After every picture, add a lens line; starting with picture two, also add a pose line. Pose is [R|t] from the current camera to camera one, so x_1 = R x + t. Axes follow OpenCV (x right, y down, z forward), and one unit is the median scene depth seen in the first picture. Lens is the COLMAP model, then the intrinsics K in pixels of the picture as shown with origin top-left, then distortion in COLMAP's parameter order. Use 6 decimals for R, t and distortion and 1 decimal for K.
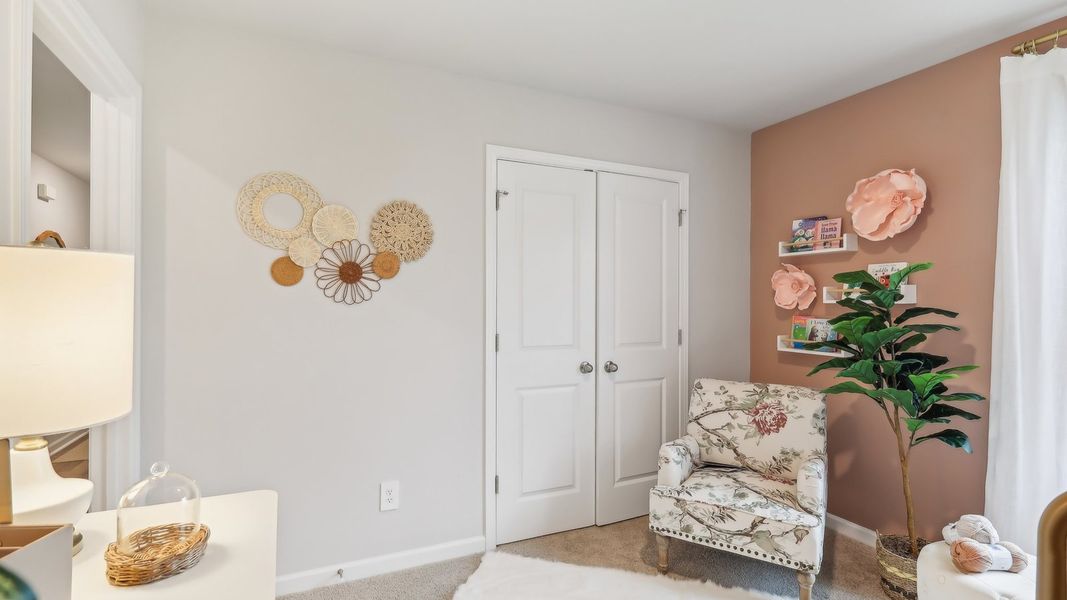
lens RADIAL K [[520.2, 0, 533.5], [0, 520.2, 300.0], [0, 0, 1]] dist [0.001763, 0.000288]
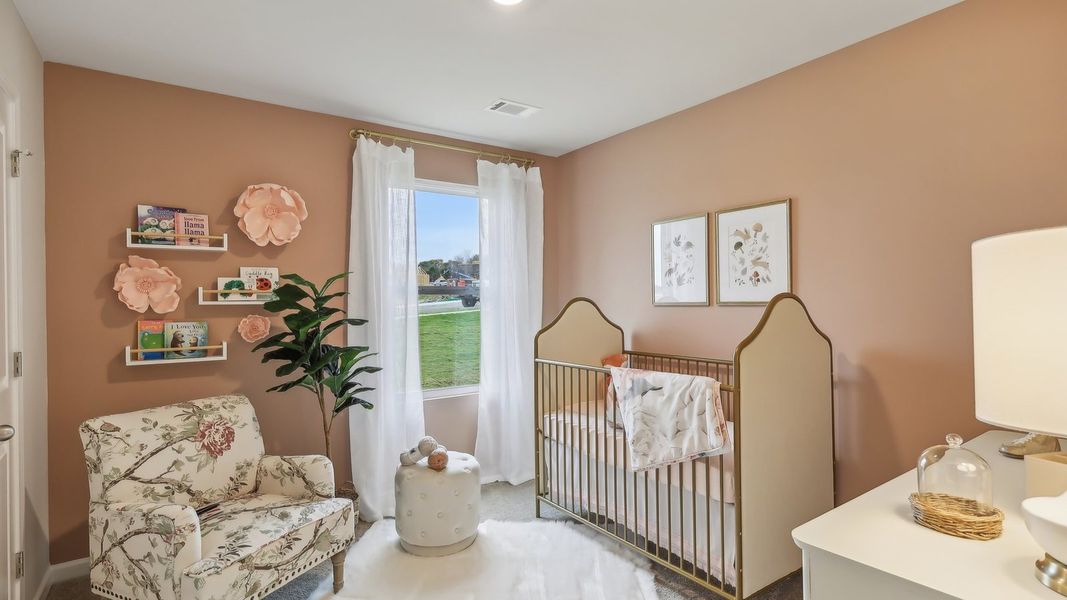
lens RADIAL K [[520.2, 0, 533.5], [0, 520.2, 300.0], [0, 0, 1]] dist [0.001763, 0.000288]
pose [[-0.185298, 0.001431, 0.982681, -0.484202], [0.006916, 0.999976, -0.000152, 0.002050], [-0.982658, 0.006768, -0.185303, 0.621581]]
